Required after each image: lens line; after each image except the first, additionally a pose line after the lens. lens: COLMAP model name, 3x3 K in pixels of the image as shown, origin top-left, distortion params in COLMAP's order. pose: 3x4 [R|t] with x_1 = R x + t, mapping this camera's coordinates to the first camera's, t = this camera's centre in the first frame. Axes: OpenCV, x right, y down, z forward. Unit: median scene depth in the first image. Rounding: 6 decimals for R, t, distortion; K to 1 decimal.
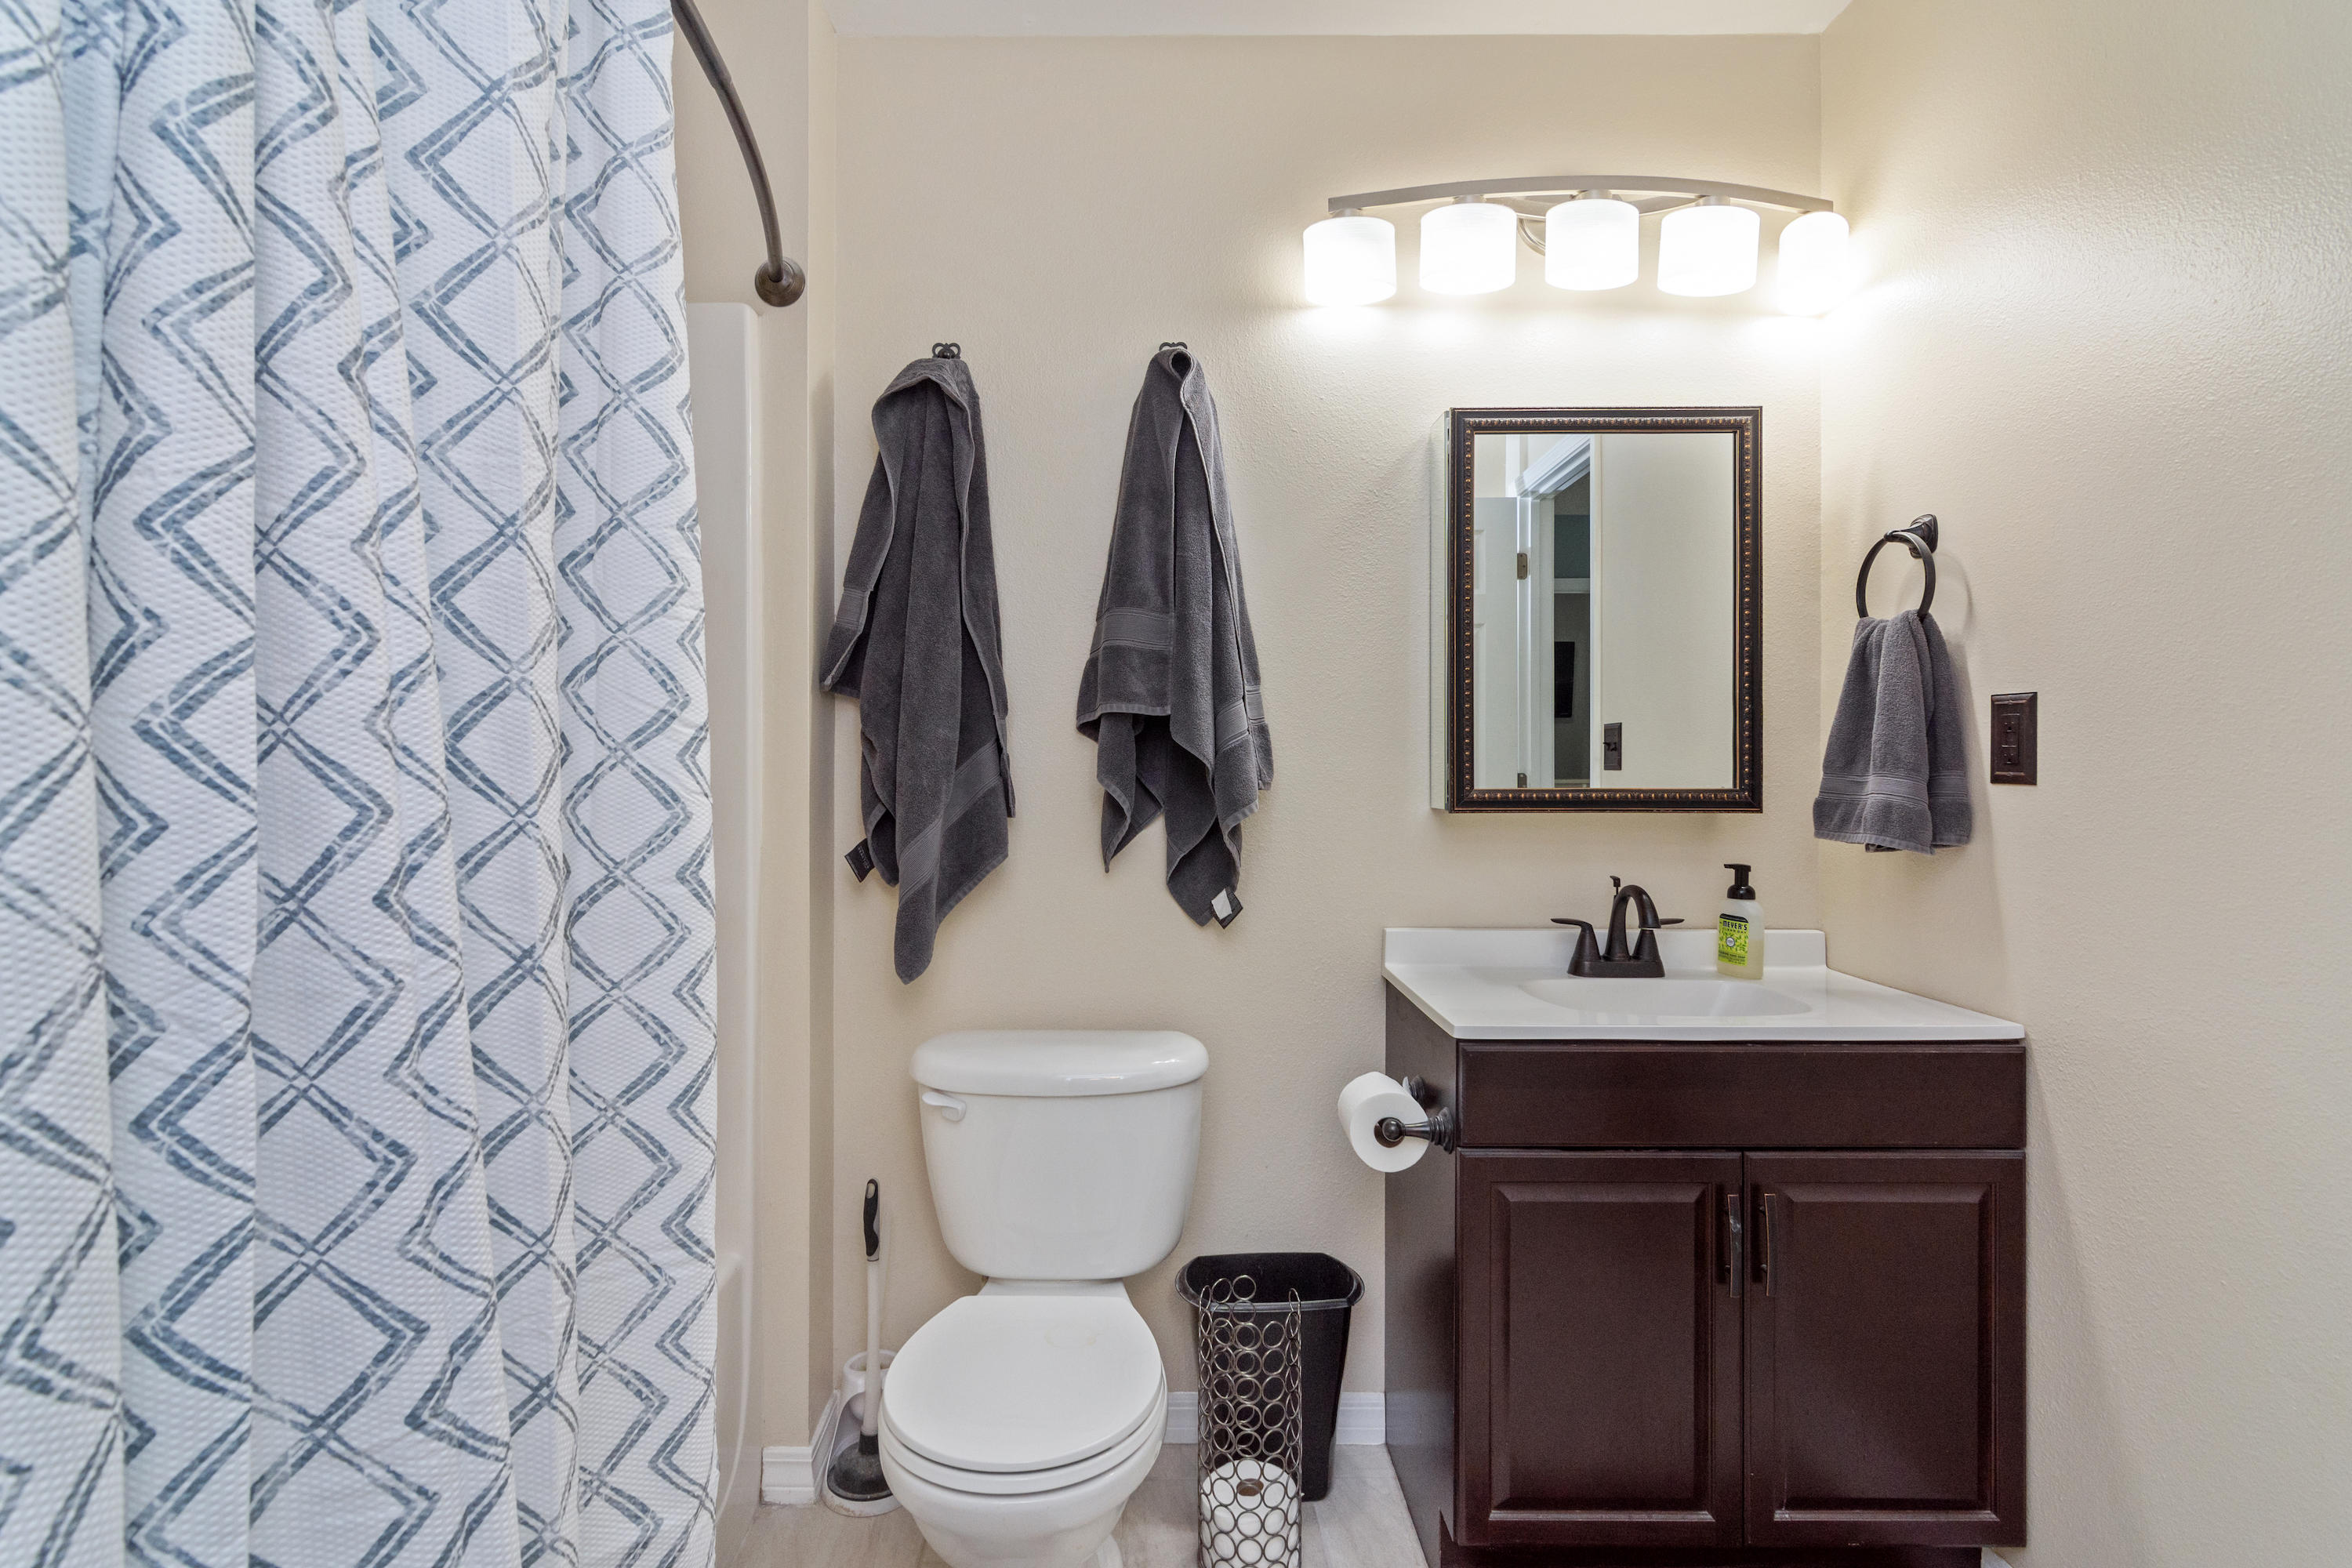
lens RADIAL K [[1136.2, 0, 1176.3], [0, 1136.2, 768.8], [0, 0, 1]] dist [-0.004825, 0.002146]
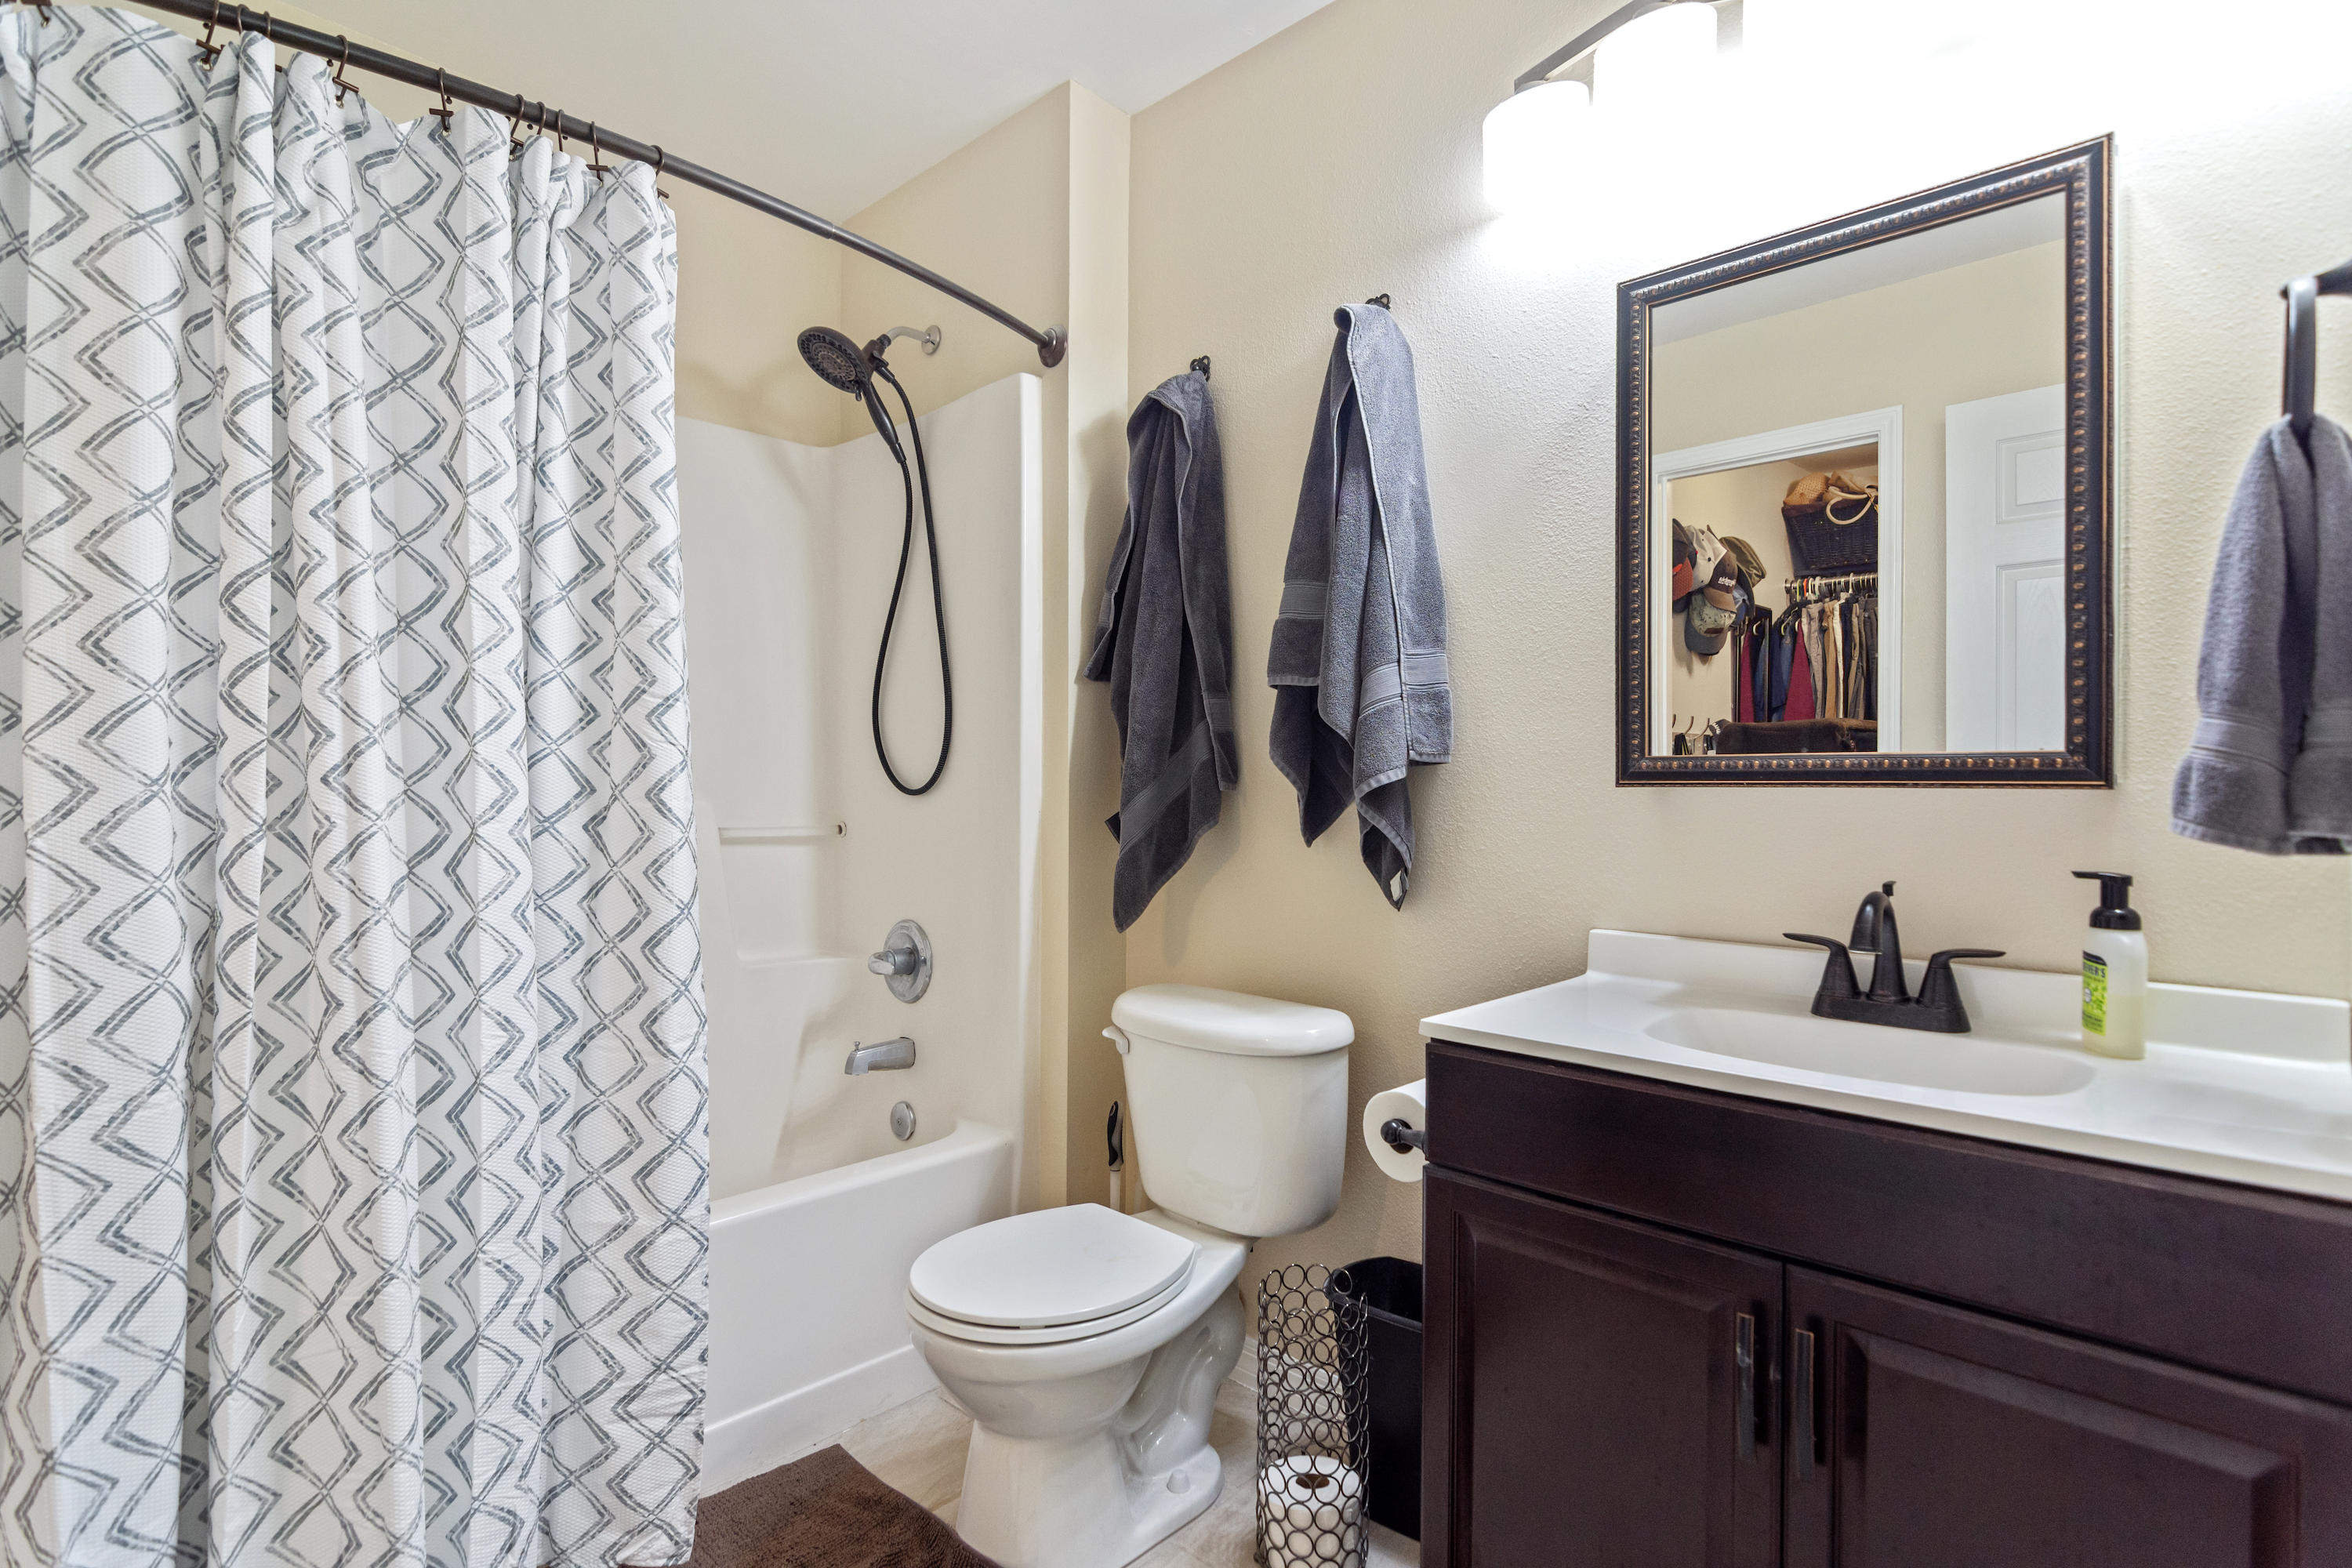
lens RADIAL K [[1168.3, 0, 1180.5], [0, 1168.3, 792.1], [0, 0, 1]] dist [-0.000490, -0.000299]
pose [[0.723605, 0.006843, -0.690180, 0.594946], [-0.004947, 0.999977, 0.004728, 0.040333], [0.690197, -0.000007, 0.723622, 0.188196]]
